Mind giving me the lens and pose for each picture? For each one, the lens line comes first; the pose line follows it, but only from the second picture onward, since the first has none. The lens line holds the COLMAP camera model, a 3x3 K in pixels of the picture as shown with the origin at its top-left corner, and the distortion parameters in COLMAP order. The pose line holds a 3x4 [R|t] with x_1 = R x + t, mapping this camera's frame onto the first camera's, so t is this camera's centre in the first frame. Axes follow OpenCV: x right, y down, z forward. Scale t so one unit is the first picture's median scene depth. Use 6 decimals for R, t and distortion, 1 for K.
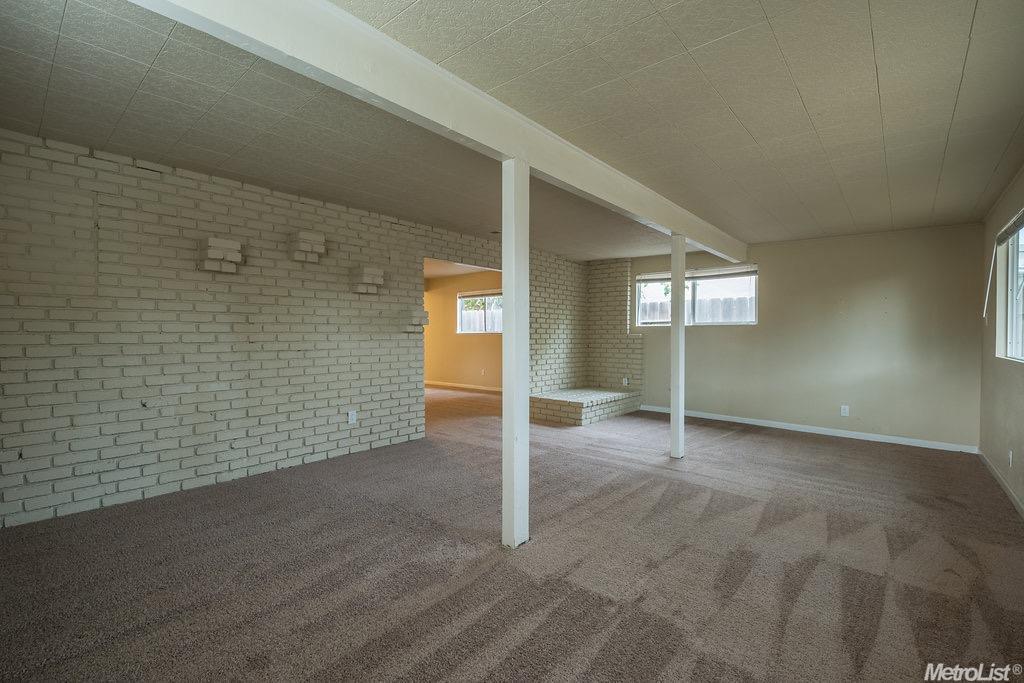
lens RADIAL K [[451.4, 0, 512.0], [0, 451.4, 341.5], [0, 0, 1]] dist [-0.000127, -0.011130]
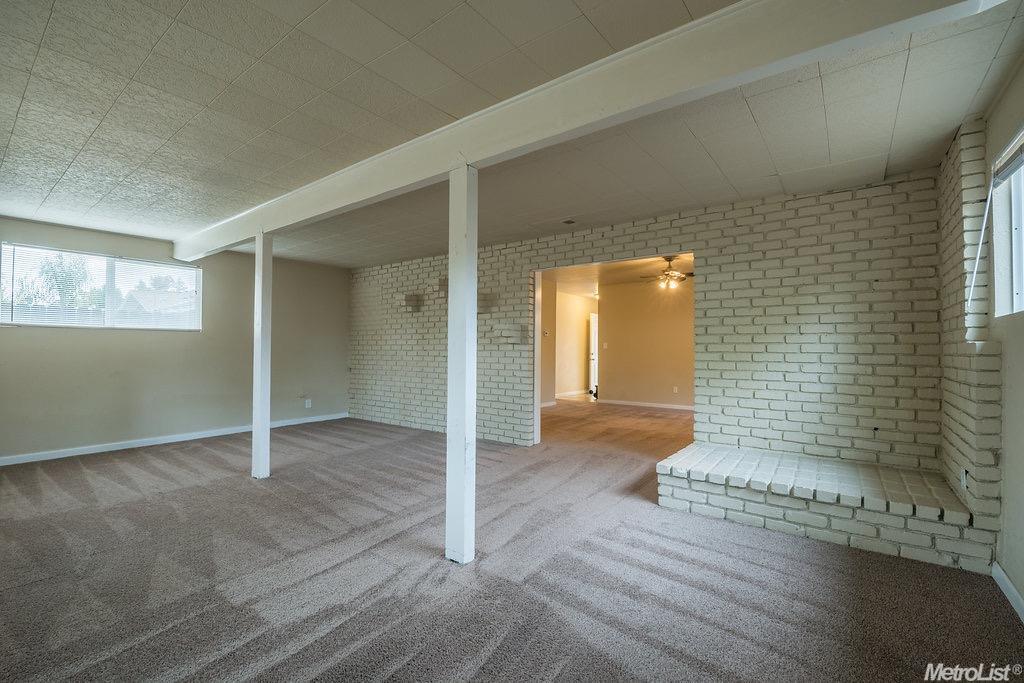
lens RADIAL K [[451.4, 0, 512.0], [0, 451.4, 341.5], [0, 0, 1]] dist [-0.000127, -0.011130]
pose [[0.048653, -0.009702, -0.998769, 0.719069], [-0.008376, 0.999914, -0.010122, -0.013863], [0.998781, 0.008858, 0.048568, 0.782158]]
